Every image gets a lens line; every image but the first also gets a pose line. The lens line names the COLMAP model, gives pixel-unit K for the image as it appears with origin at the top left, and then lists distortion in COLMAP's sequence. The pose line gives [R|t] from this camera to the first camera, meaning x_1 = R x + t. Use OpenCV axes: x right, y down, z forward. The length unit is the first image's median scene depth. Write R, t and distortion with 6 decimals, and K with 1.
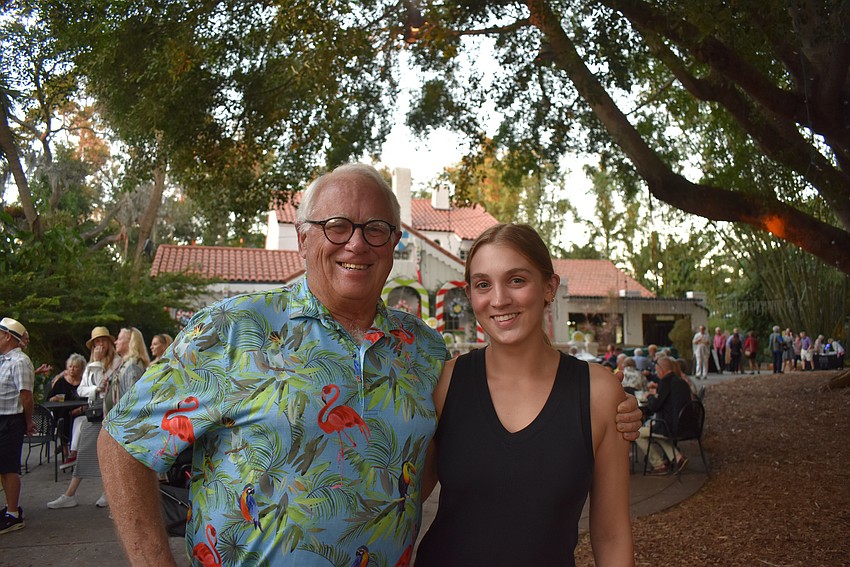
lens RADIAL K [[660.2, 0, 425.0], [0, 660.2, 283.5], [0, 0, 1]] dist [-0.090507, 0.000211]
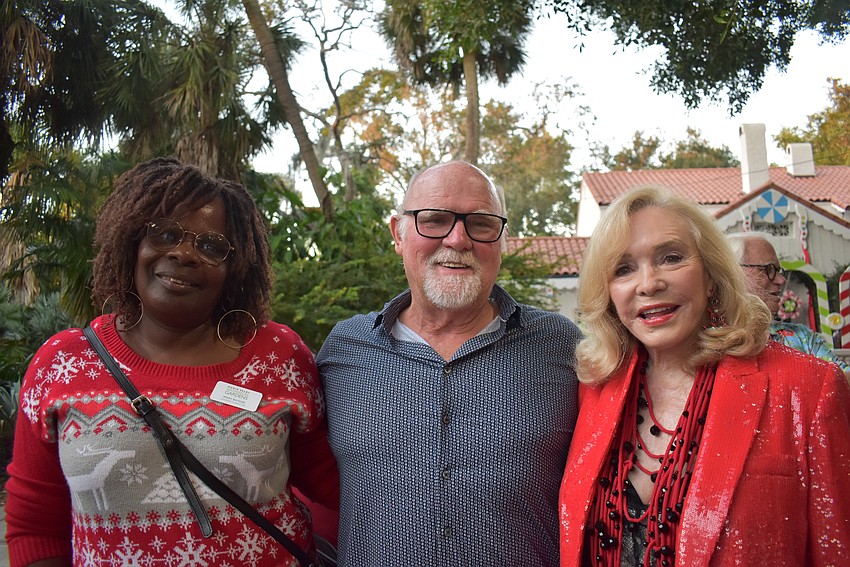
lens RADIAL K [[660.2, 0, 425.0], [0, 660.2, 283.5], [0, 0, 1]] dist [-0.090507, 0.000211]
pose [[0.912241, -0.047939, -0.406839, -0.110070], [0.040896, 0.998825, -0.025995, 0.019670], [0.407607, 0.007075, 0.913130, 0.195172]]
